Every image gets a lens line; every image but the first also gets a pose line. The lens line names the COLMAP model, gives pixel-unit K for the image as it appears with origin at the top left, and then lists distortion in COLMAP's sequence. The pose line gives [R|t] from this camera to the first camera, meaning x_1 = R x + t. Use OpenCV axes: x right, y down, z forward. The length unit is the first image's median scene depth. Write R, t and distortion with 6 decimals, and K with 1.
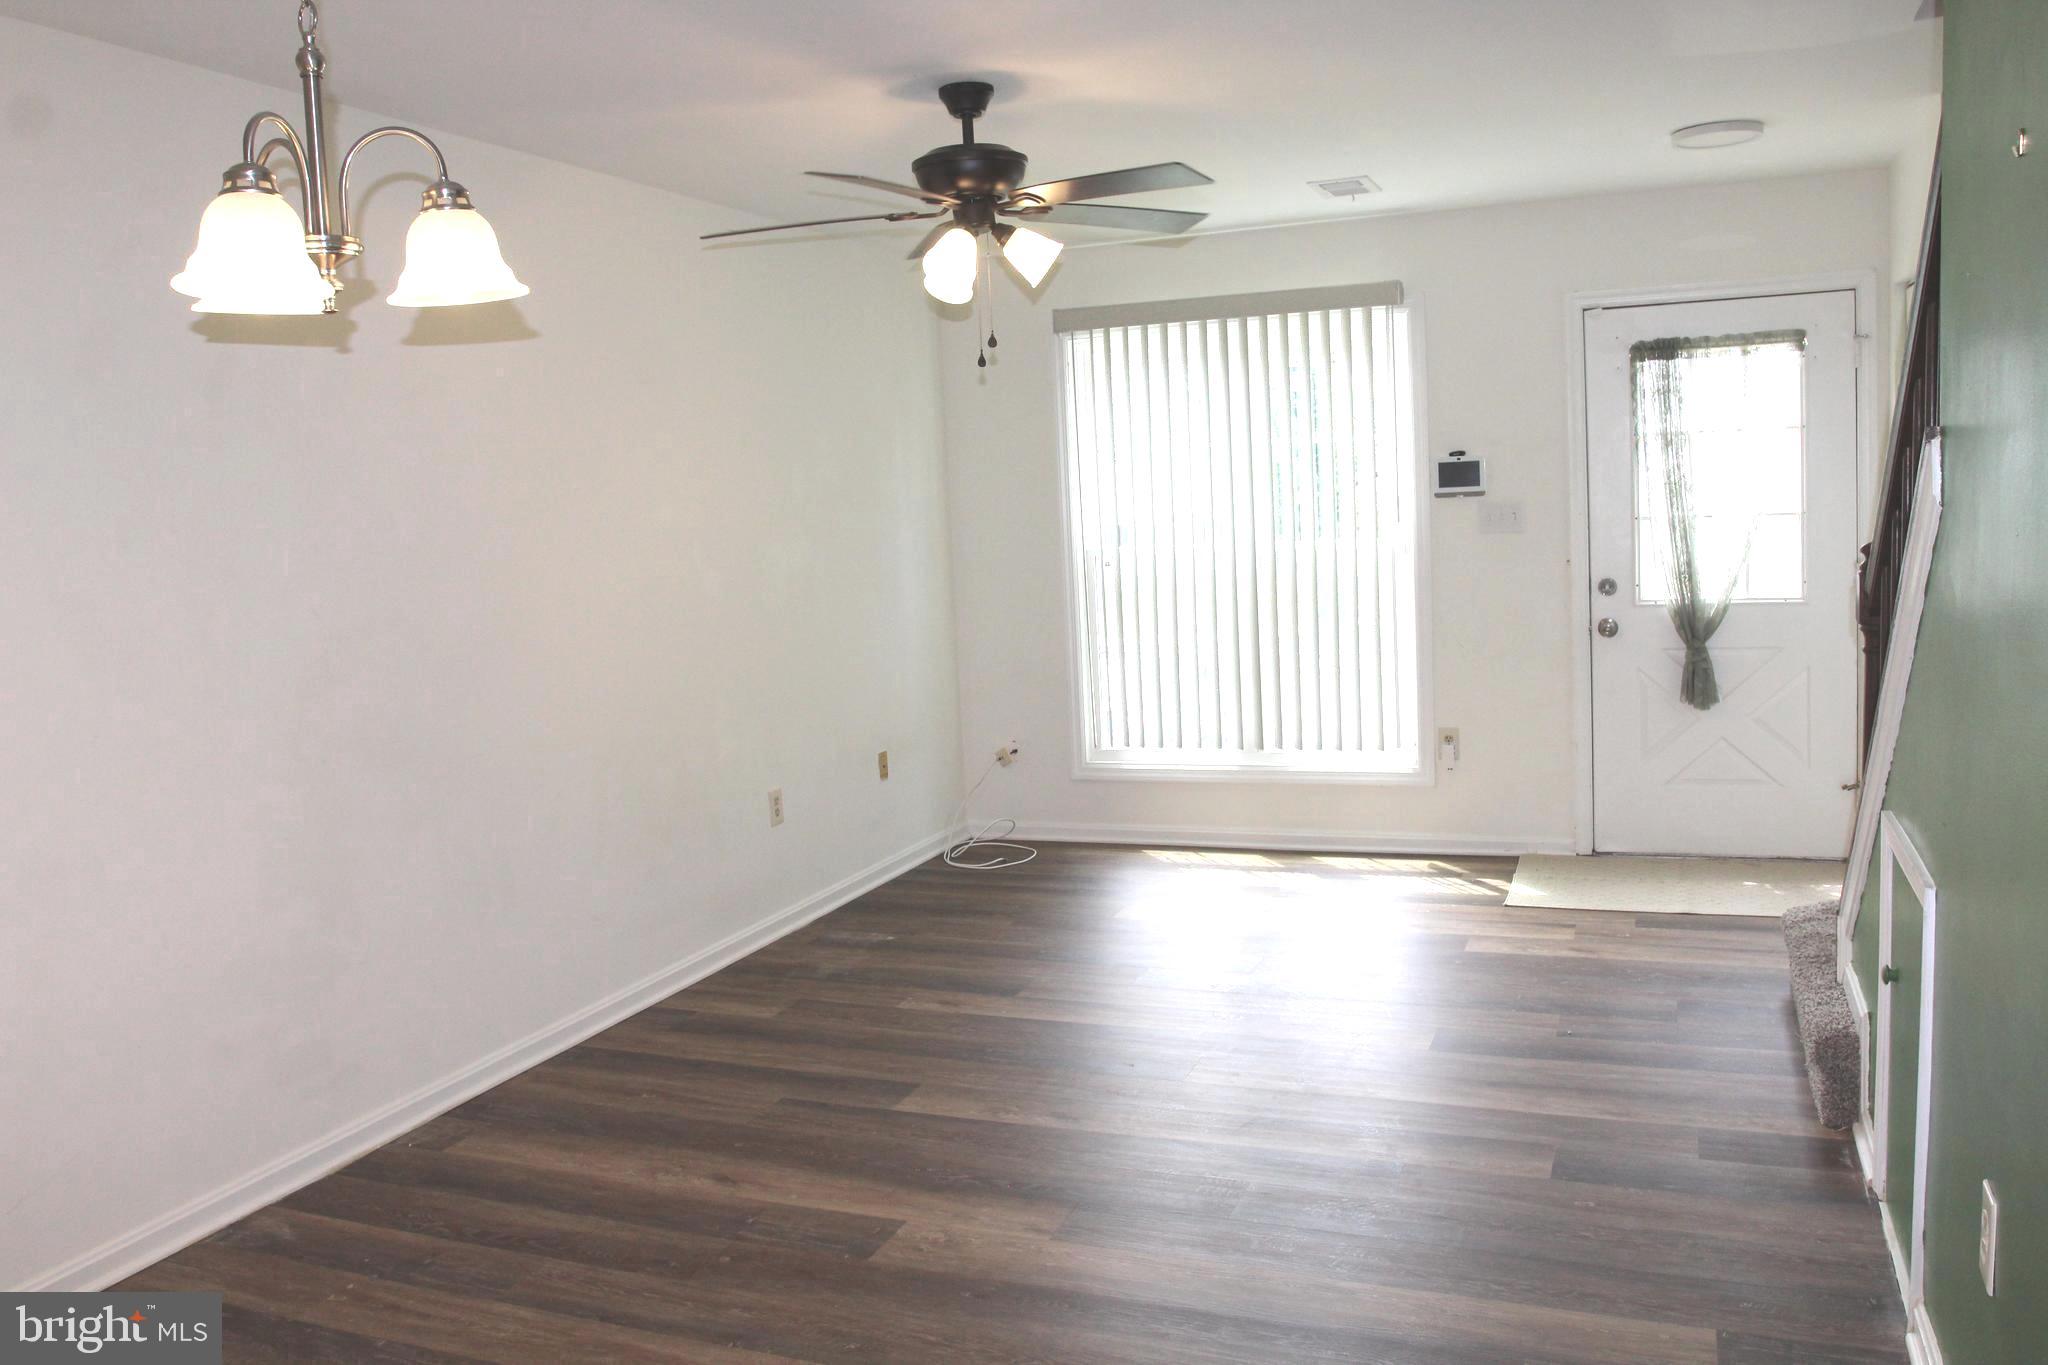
lens RADIAL K [[1631.4, 0, 1026.2], [0, 1631.4, 679.7], [0, 0, 1]] dist [-0.080948, 0.052824]
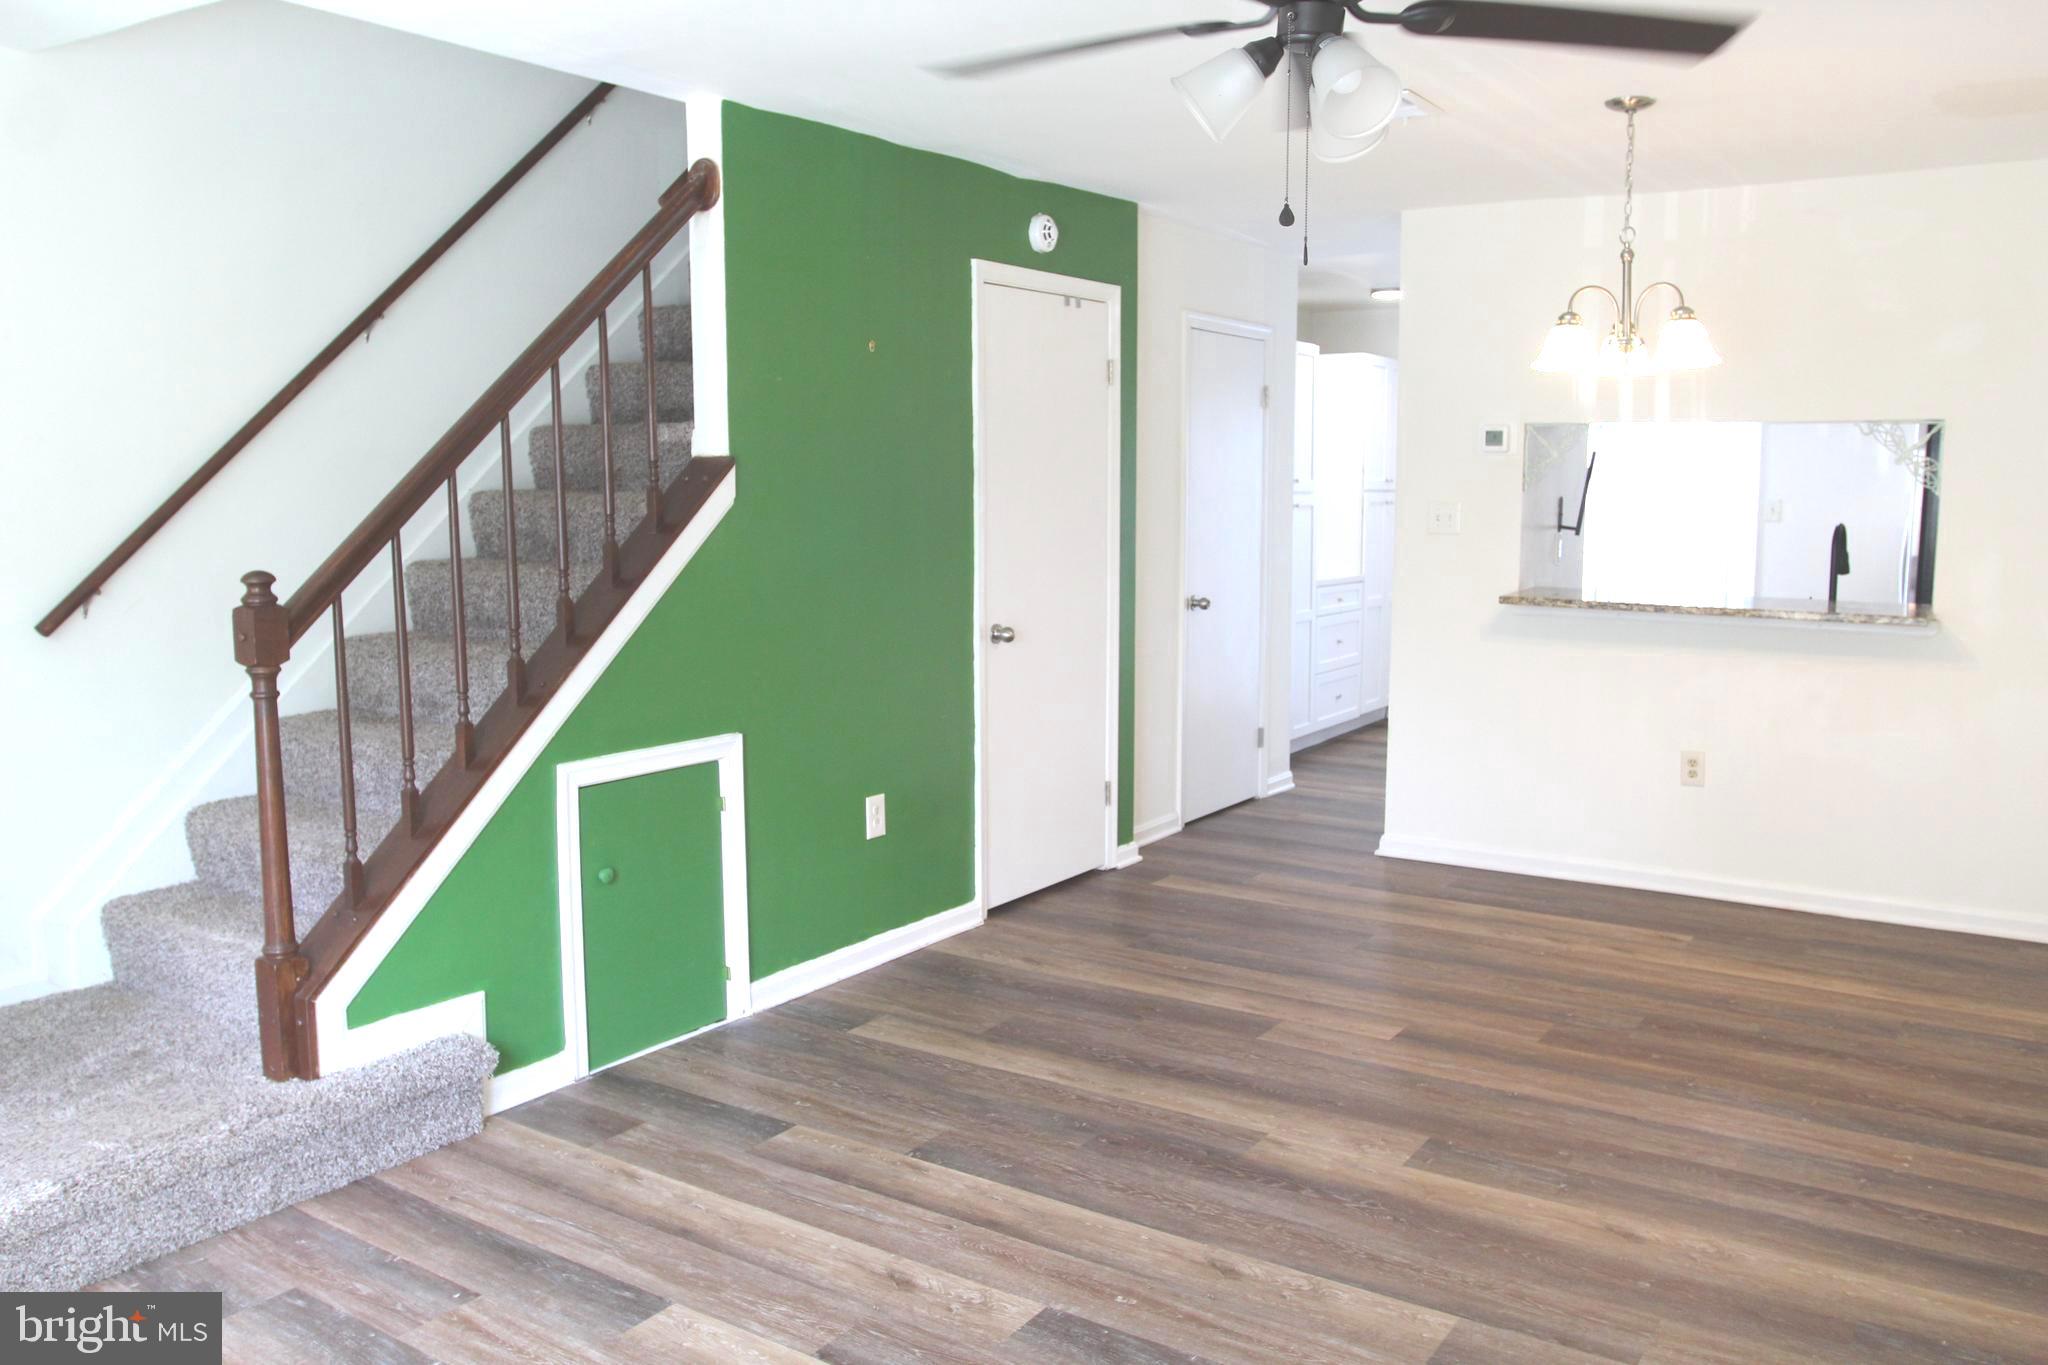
lens RADIAL K [[1631.4, 0, 1032.1], [0, 1631.4, 678.8], [0, 0, 1]] dist [-0.080948, 0.052824]
pose [[-0.979924, 0.019689, 0.198398, -0.054058], [0.065843, 0.971237, 0.228829, -0.230592], [-0.188186, 0.237298, -0.953035, 2.019002]]
